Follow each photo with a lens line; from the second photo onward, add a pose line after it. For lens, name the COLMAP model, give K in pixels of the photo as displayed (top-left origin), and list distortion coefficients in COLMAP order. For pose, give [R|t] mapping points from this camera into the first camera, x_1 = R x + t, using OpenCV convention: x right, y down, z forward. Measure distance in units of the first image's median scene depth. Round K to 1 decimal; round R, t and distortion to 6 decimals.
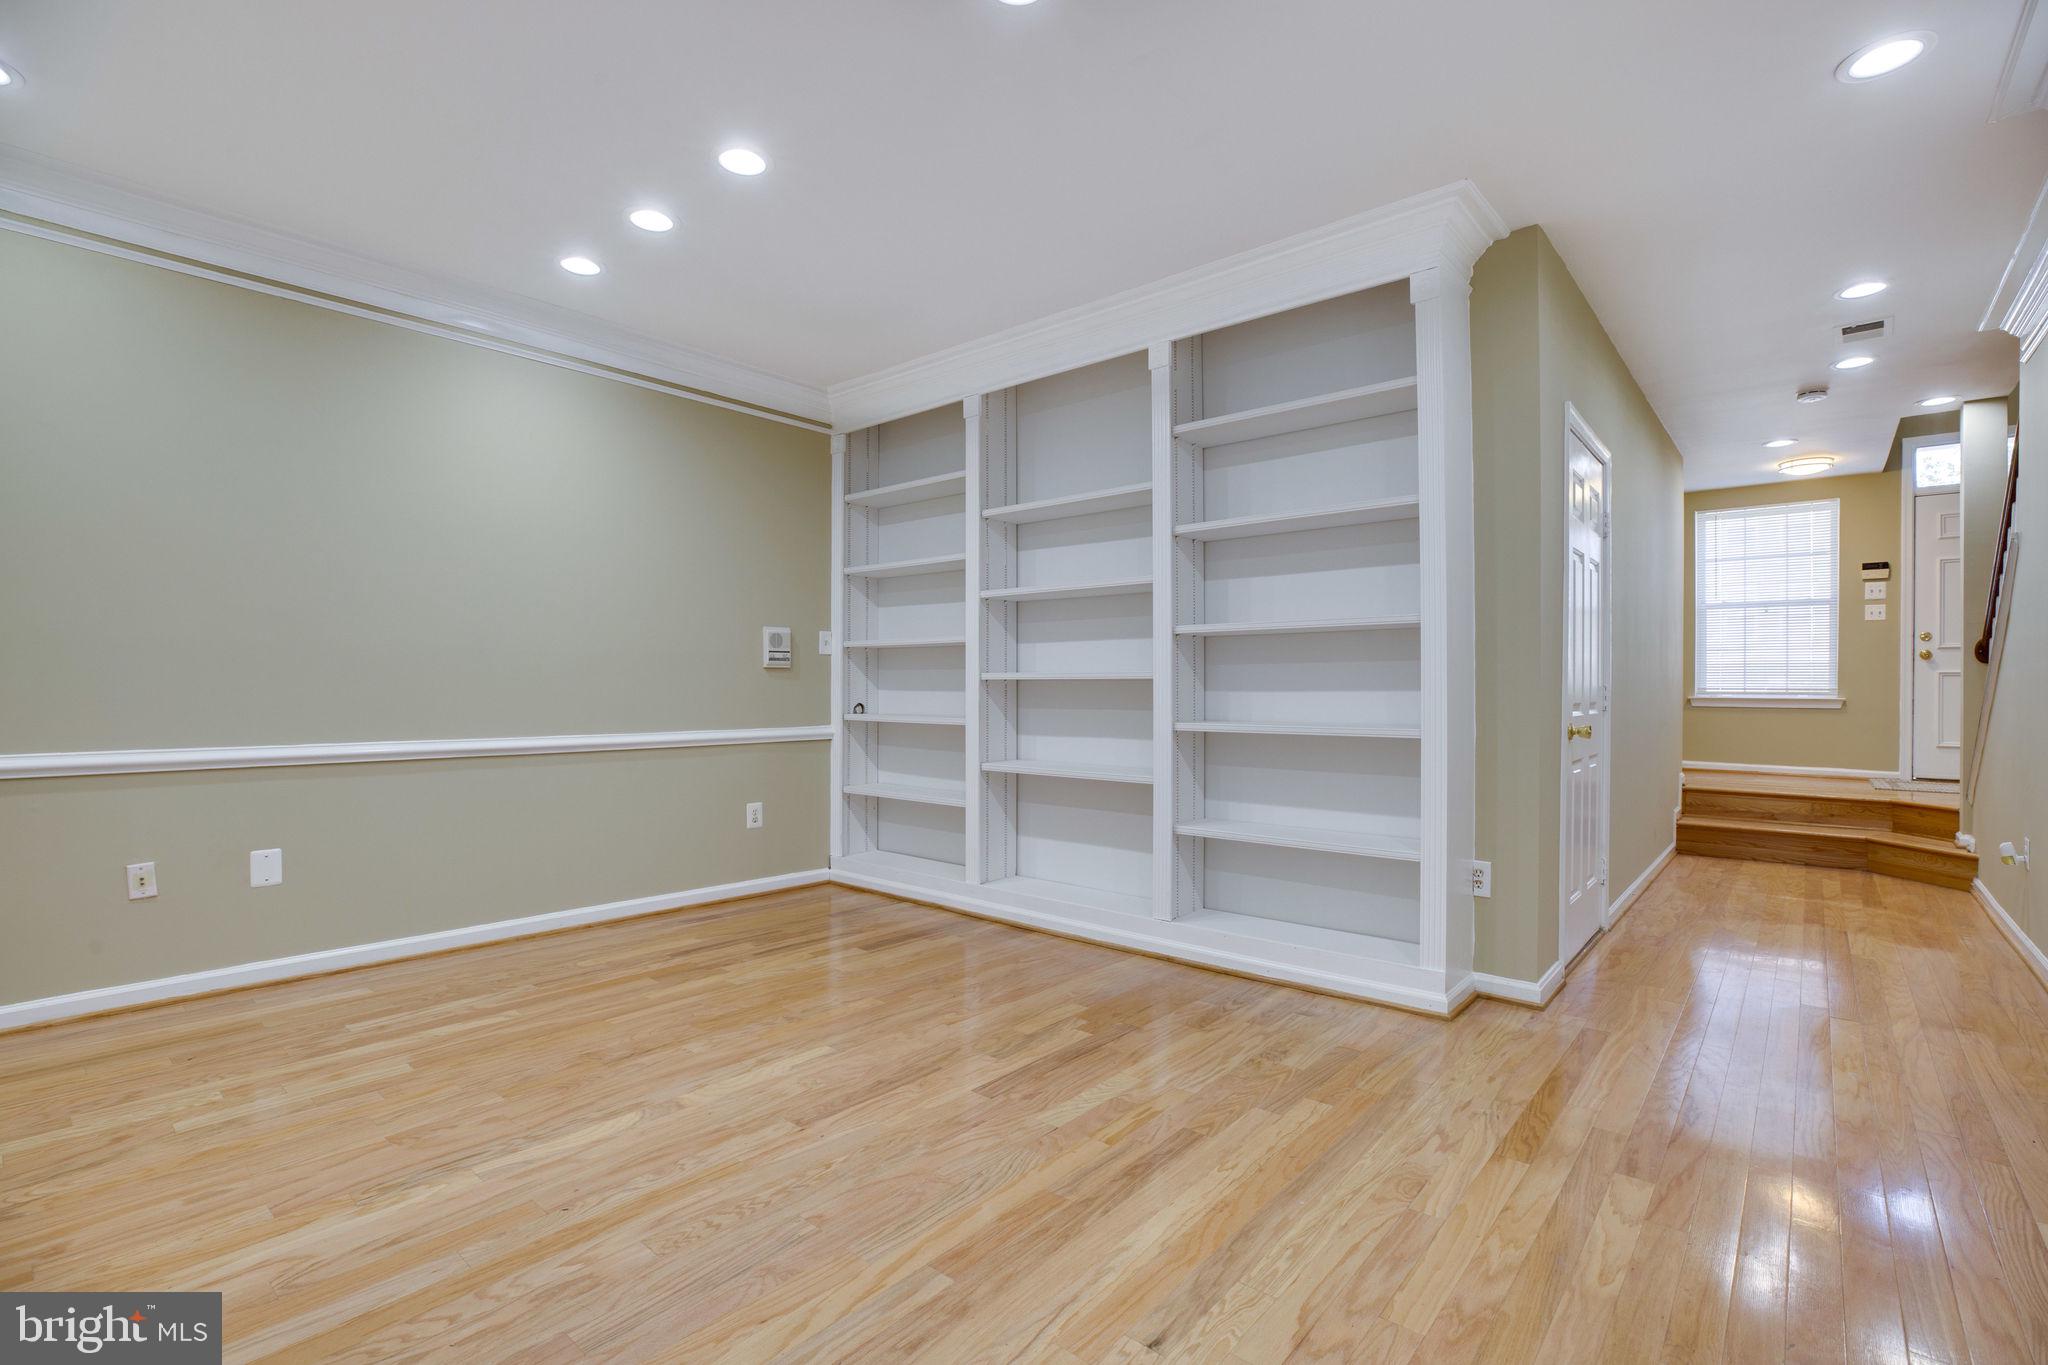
lens RADIAL K [[936.6, 0, 1018.0], [0, 936.6, 671.1], [0, 0, 1]] dist [-0.031442, 0.004554]
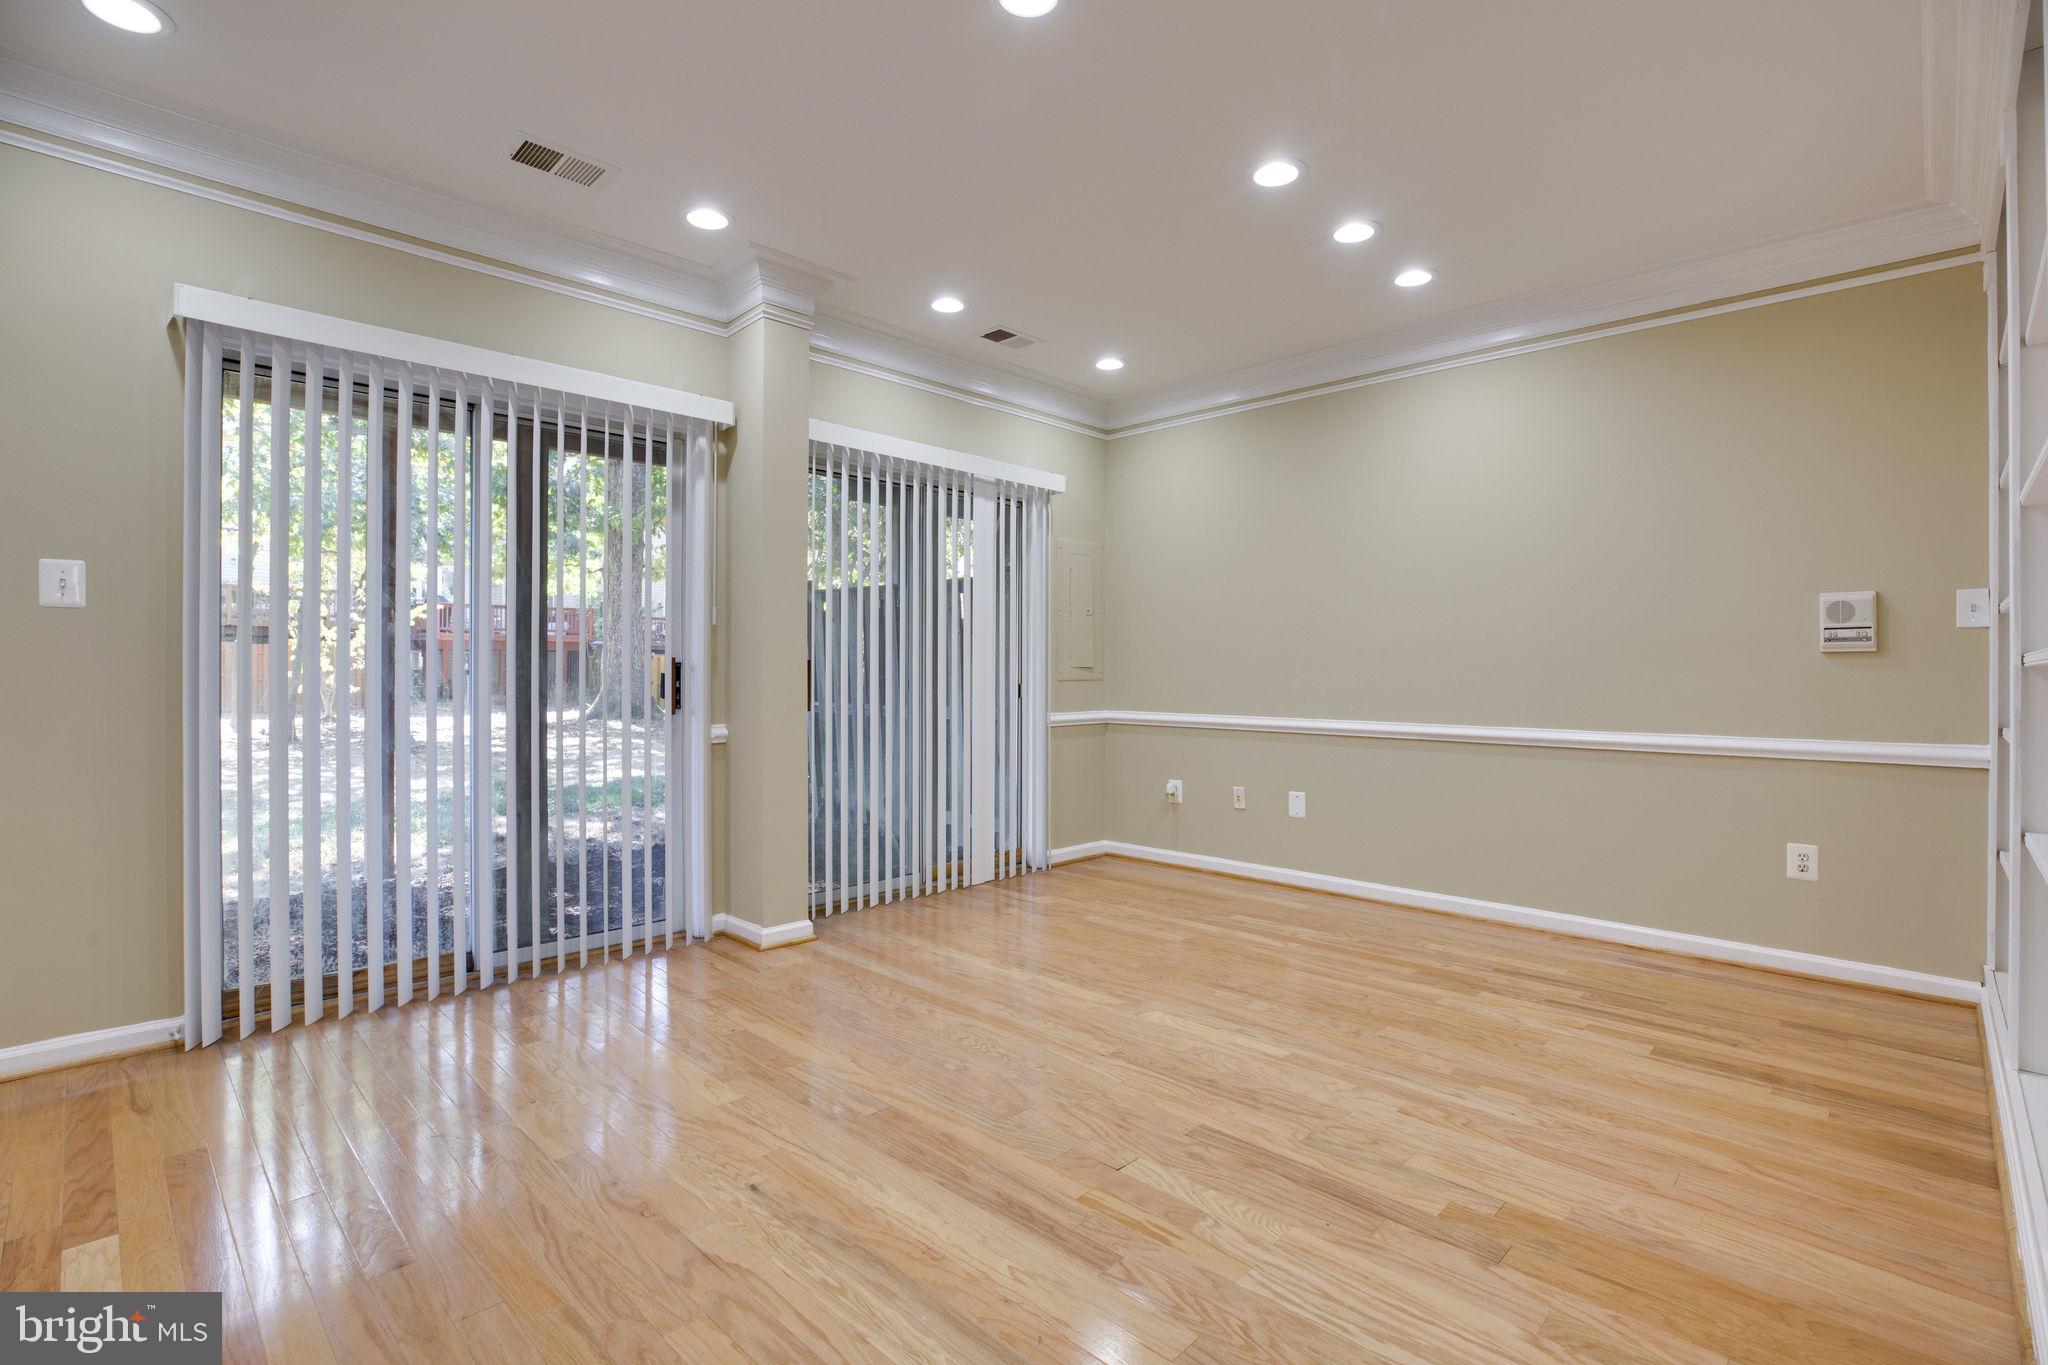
lens RADIAL K [[936.6, 0, 1034.0], [0, 936.6, 668.0], [0, 0, 1]] dist [-0.031442, 0.004554]
pose [[-0.051808, -0.011294, -0.998593, 0.809836], [0.011876, 0.999858, -0.011924, 0.017080], [0.998586, -0.012477, -0.051666, 0.837047]]
